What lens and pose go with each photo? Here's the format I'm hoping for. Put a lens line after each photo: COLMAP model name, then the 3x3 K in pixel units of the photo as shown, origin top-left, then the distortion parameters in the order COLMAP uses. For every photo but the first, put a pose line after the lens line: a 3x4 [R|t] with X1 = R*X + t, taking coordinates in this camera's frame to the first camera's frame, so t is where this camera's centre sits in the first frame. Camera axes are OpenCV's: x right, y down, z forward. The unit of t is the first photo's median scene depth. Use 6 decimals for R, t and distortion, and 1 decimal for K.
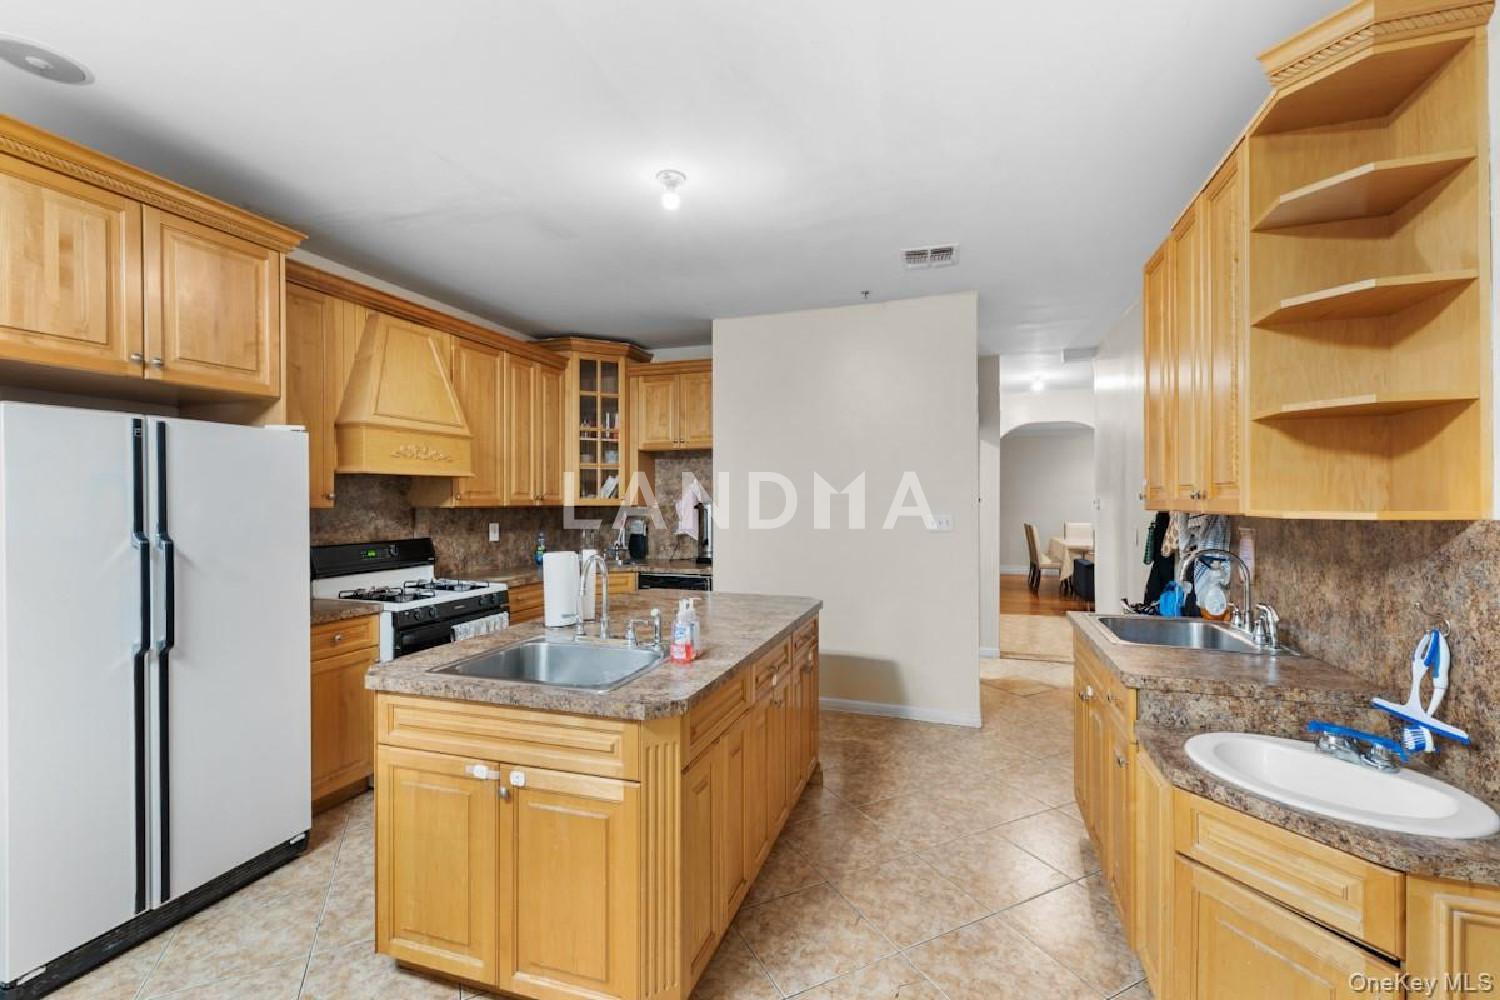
lens RADIAL K [[644.8, 0, 747.0], [0, 644.8, 500.7], [0, 0, 1]] dist [0.009460, -0.000756]
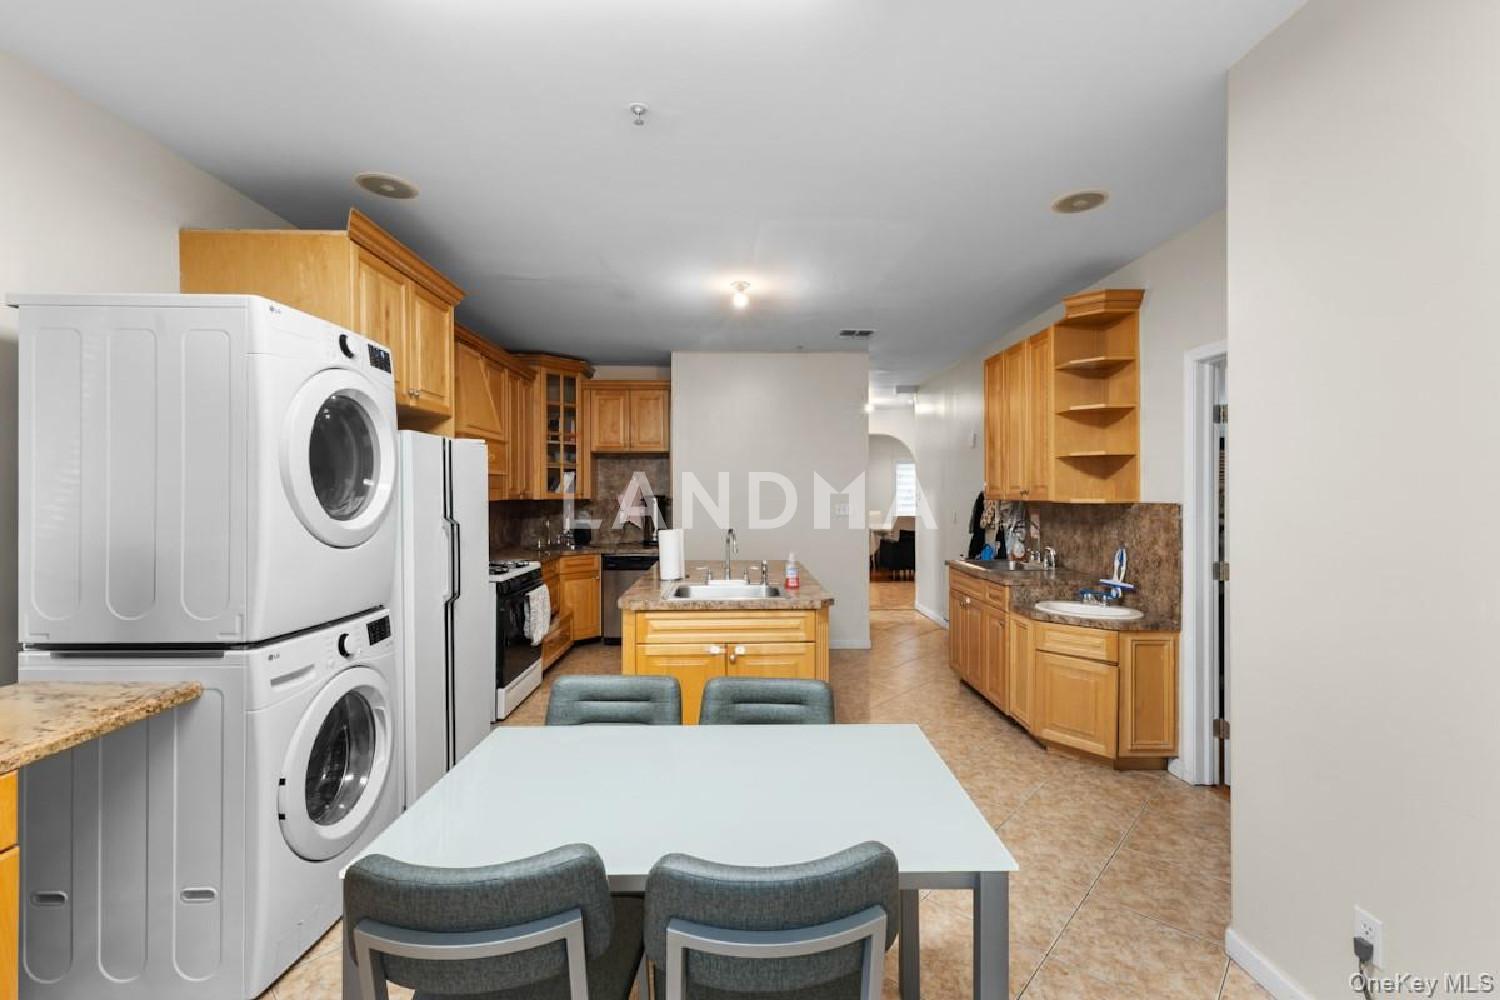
lens RADIAL K [[644.8, 0, 762.7], [0, 644.8, 494.0], [0, 0, 1]] dist [0.009460, -0.000756]
pose [[0.935188, -0.000952, 0.354151, -0.738512], [0.000684, 0.999999, 0.000882, -0.004324], [-0.354151, -0.000583, 0.935188, -0.550851]]
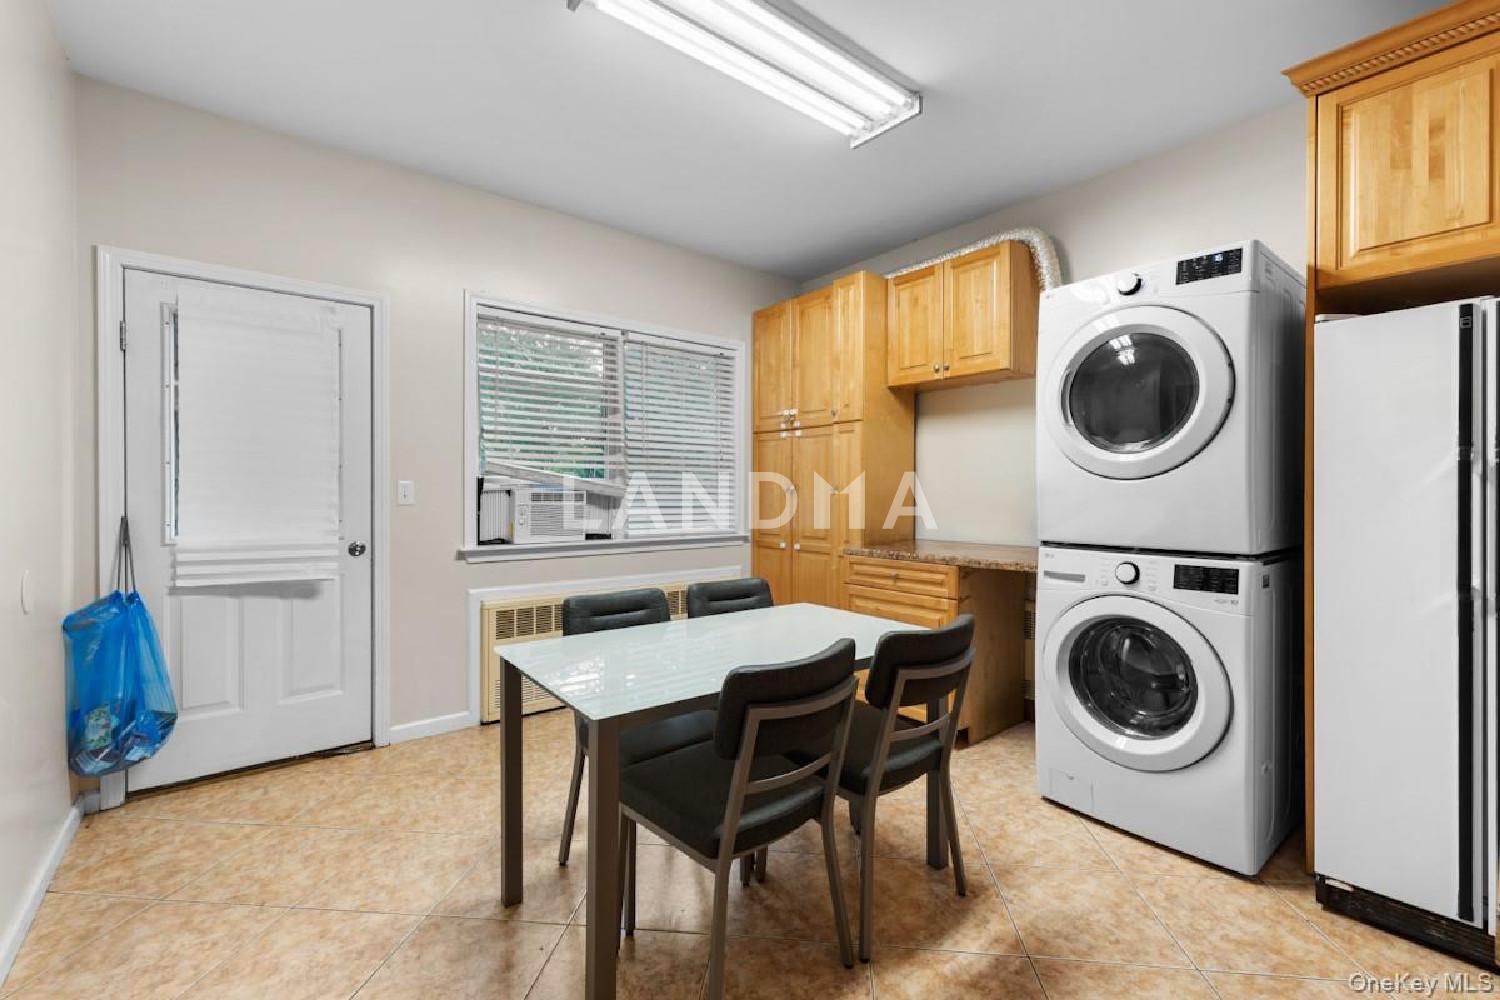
lens RADIAL K [[644.8, 0, 772.0], [0, 644.8, 493.6], [0, 0, 1]] dist [0.009460, -0.000756]
pose [[-0.527625, 0.003953, -0.849468, 0.189796], [-0.002581, 0.999977, 0.006256, 0.098910], [0.849474, 0.005494, -0.527602, 0.664195]]
